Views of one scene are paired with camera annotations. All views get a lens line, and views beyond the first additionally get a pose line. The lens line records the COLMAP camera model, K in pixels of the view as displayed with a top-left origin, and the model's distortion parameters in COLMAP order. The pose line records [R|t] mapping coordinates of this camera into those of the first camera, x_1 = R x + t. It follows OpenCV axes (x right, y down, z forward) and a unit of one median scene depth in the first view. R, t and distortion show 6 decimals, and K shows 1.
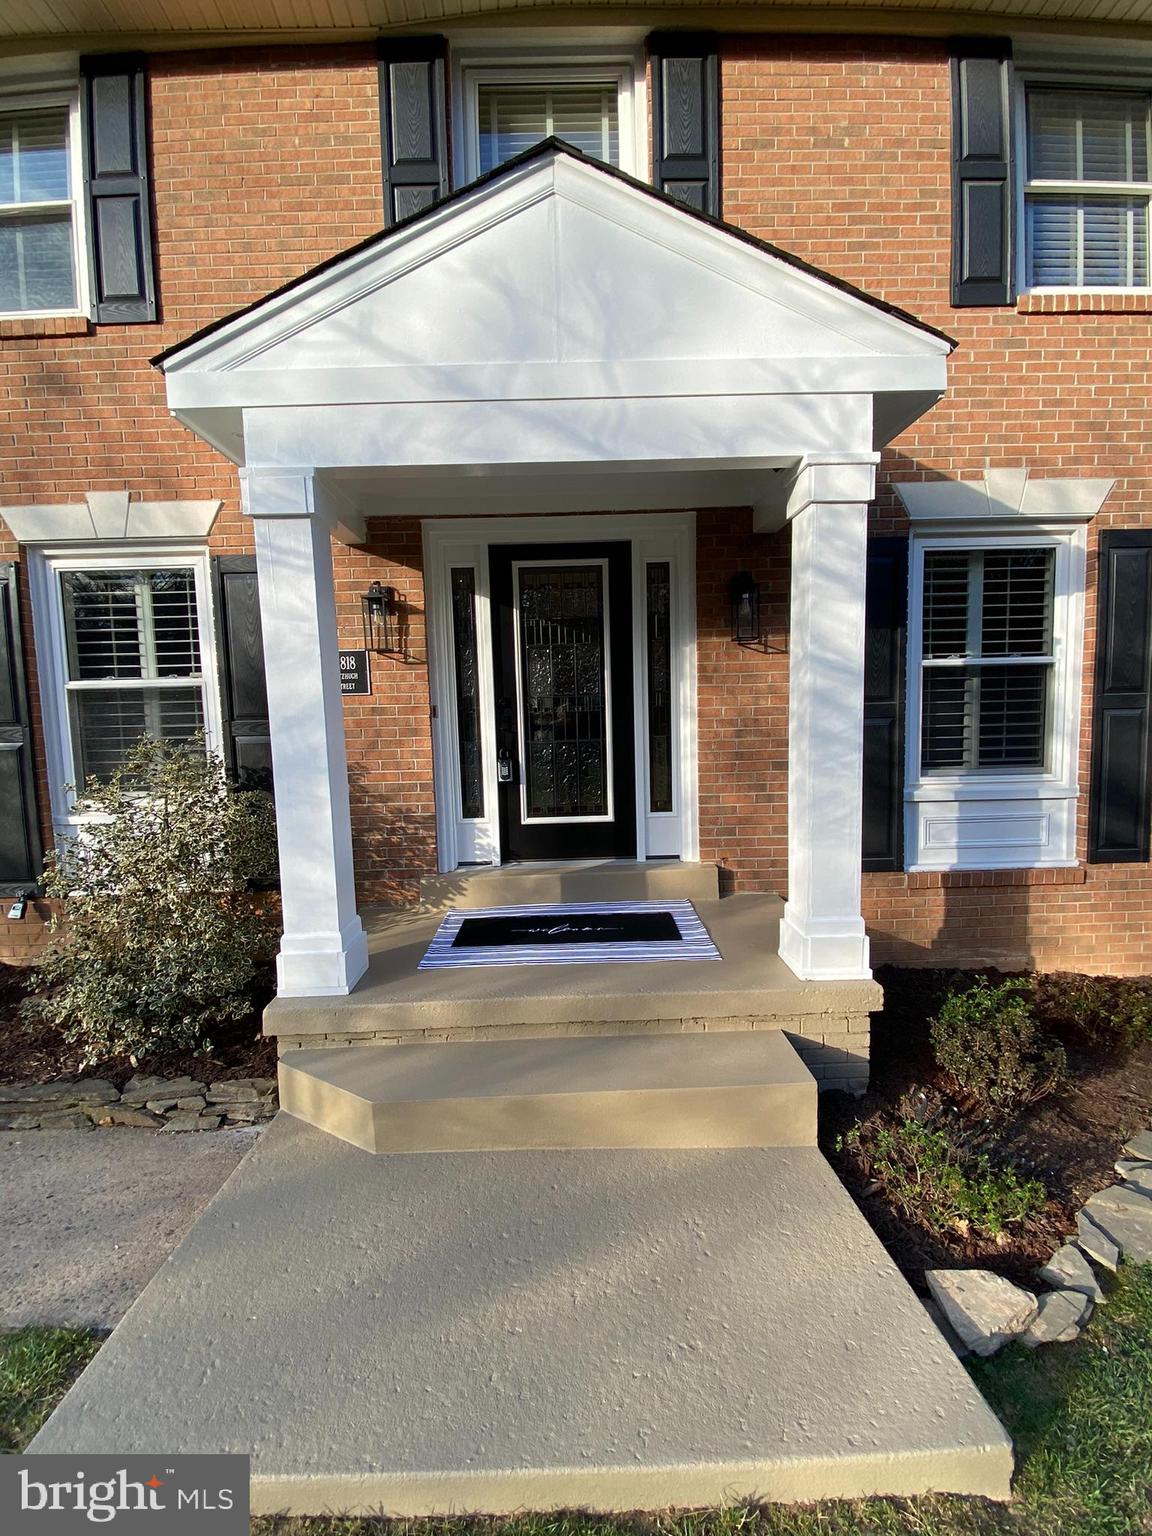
lens RADIAL K [[682.9, 0, 576.0], [0, 682.9, 768.0], [0, 0, 1]] dist [0.032835, -0.024638]
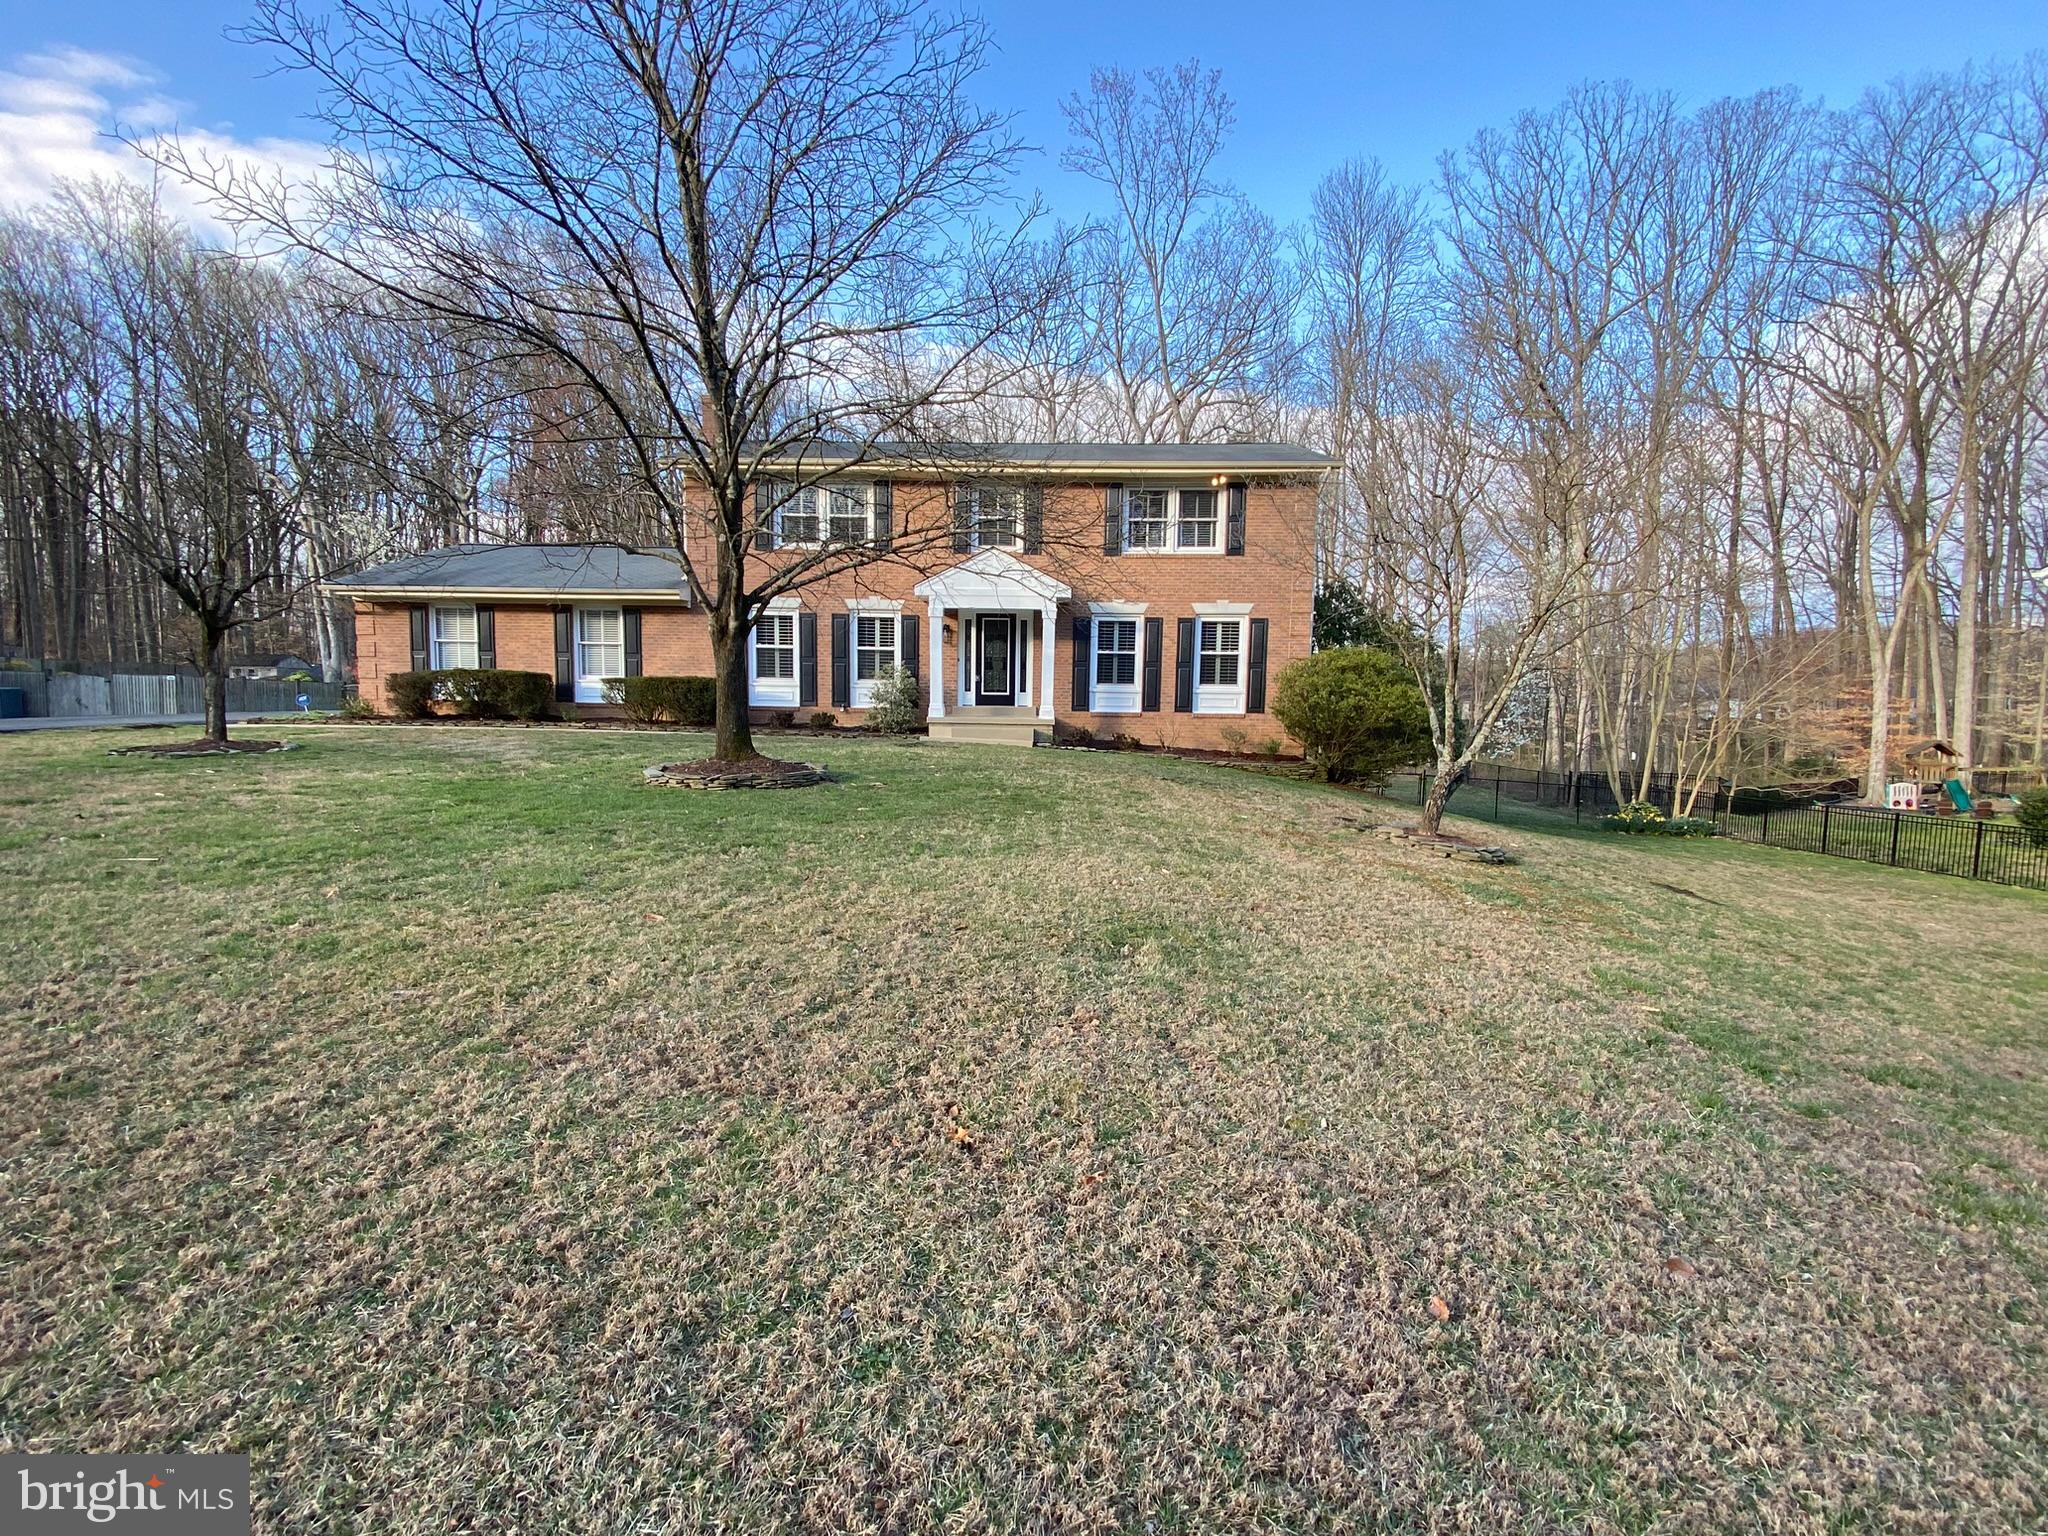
lens RADIAL K [[910.5, 0, 1014.3], [0, 910.5, 783.8], [0, 0, 1]] dist [0.032835, -0.024638]
pose [[0.997384, 0.049379, -0.052792, 0.356885], [-0.048141, 0.998541, 0.024467, 0.423336], [0.053923, -0.021862, 0.998306, -3.658697]]
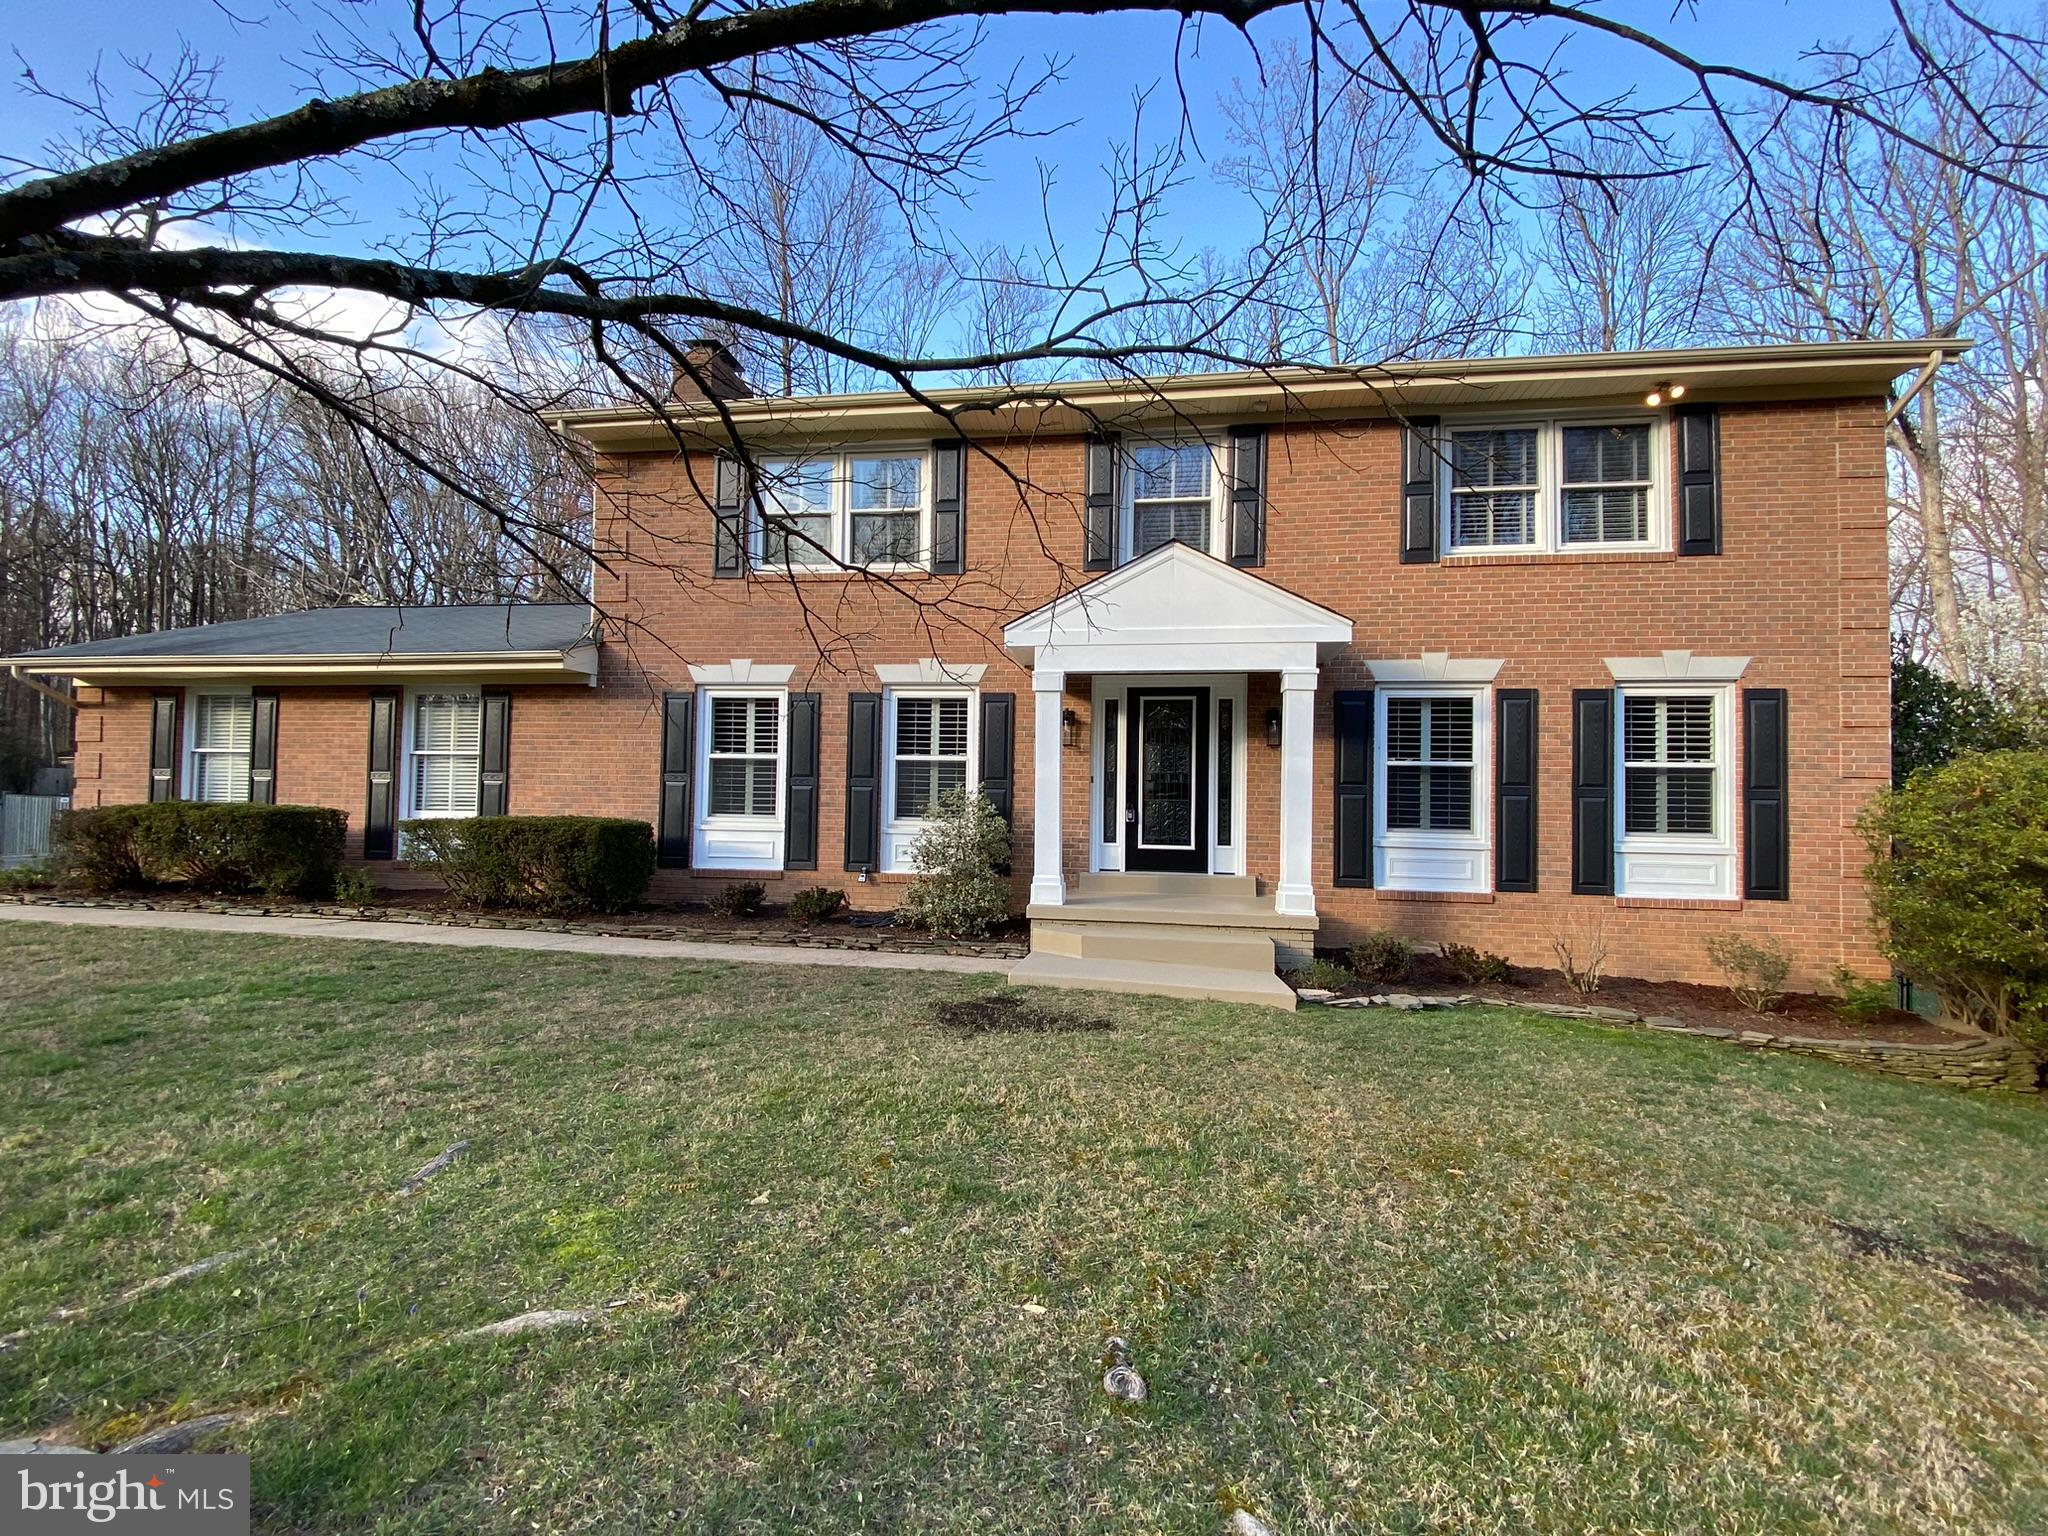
lens RADIAL K [[910.5, 0, 1014.3], [0, 910.5, 783.8], [0, 0, 1]] dist [0.032835, -0.024638]
pose [[0.983058, 0.041167, -0.178612, 0.014683], [-0.058998, 0.993661, -0.095696, 0.161888], [0.173540, 0.104612, 0.979255, -1.316146]]
